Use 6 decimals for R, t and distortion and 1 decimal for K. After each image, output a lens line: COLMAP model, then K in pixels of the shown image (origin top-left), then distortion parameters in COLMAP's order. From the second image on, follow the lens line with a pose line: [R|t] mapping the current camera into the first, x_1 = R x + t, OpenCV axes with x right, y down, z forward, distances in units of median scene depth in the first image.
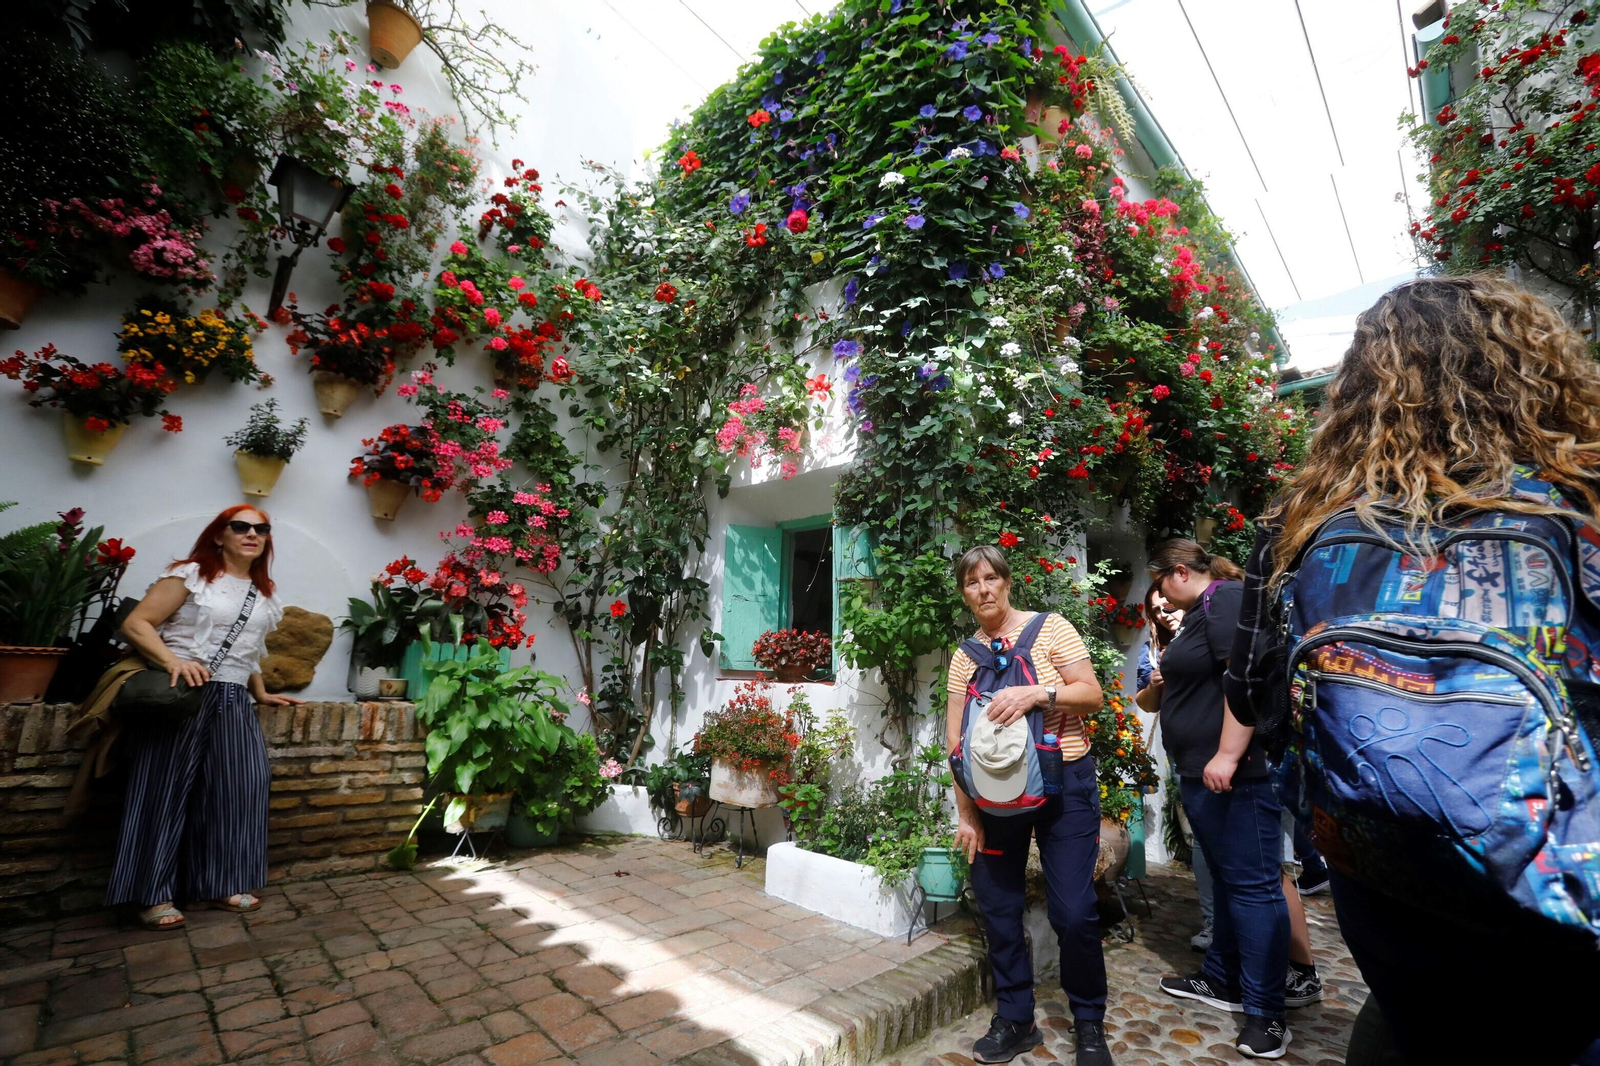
lens RADIAL K [[738.7, 0, 784.1], [0, 738.7, 526.4], [0, 0, 1]] dist [-0.067193, 0.003130]
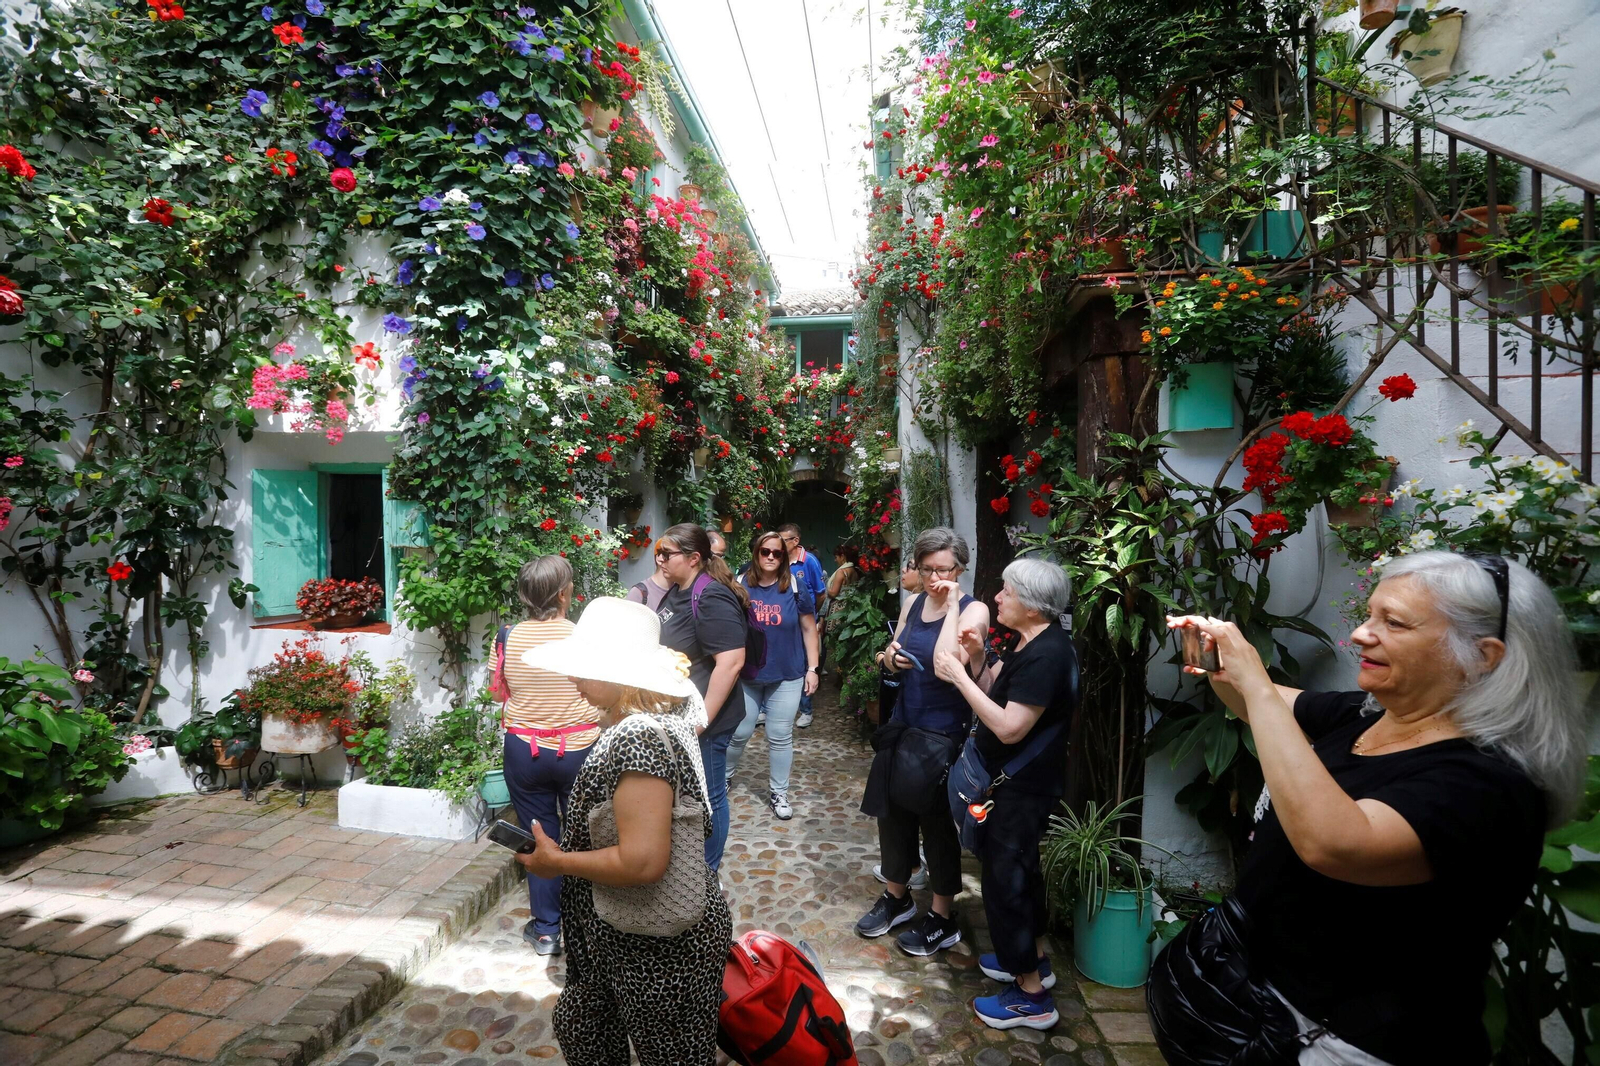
lens RADIAL K [[723.8, 0, 801.1], [0, 723.8, 536.6], [0, 0, 1]] dist [-0.052058, 0.019470]
pose [[0.793732, -0.038690, 0.607036, -0.091865], [-0.100390, 0.975957, 0.193469, -0.214340], [-0.599926, -0.214503, 0.770764, -0.200822]]
